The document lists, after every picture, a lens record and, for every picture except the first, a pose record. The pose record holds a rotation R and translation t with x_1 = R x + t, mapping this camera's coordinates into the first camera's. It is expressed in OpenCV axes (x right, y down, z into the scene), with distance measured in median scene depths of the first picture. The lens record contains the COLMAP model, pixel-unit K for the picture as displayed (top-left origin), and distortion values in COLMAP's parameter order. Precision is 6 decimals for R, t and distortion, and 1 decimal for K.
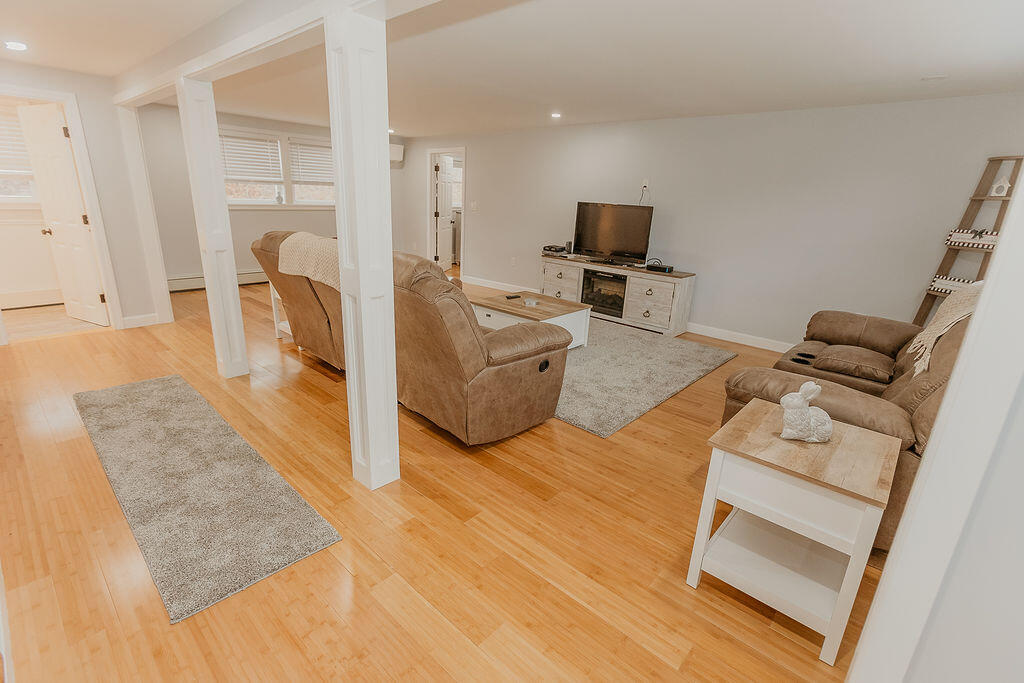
lens RADIAL K [[474.4, 0, 503.1], [0, 474.4, 346.8], [0, 0, 1]] dist [-0.002579, 0.002647]
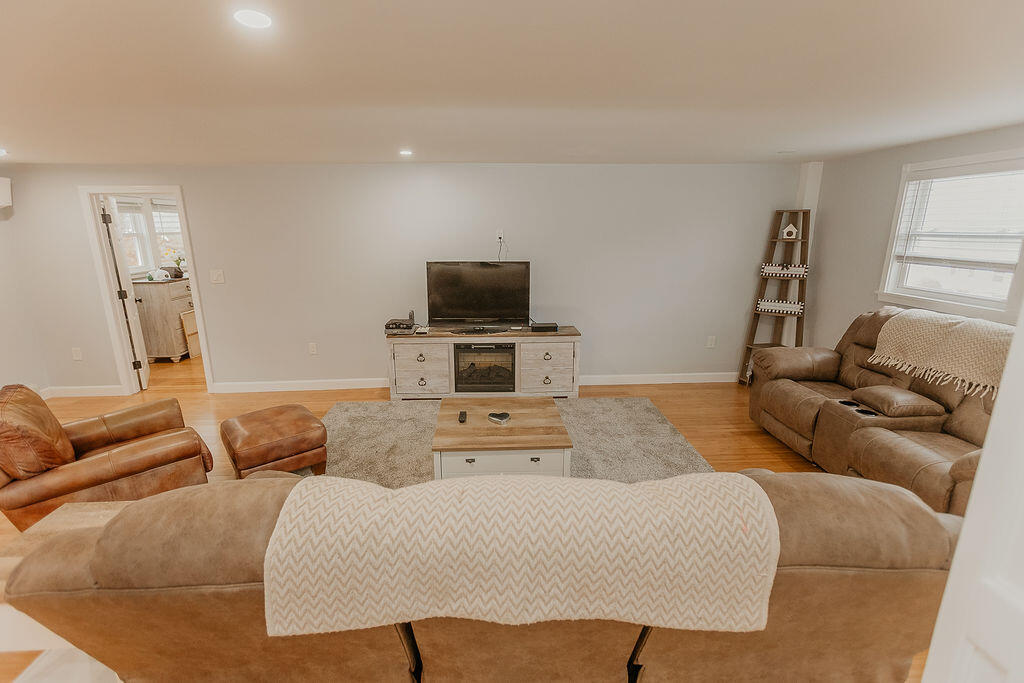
lens RADIAL K [[474.4, 0, 514.5], [0, 474.4, 340.2], [0, 0, 1]] dist [-0.002579, 0.002647]
pose [[0.696591, -0.211885, 0.685468, -0.312637], [0.251424, 0.966905, 0.043377, -0.187123], [-0.671973, 0.142127, 0.726810, 0.374177]]
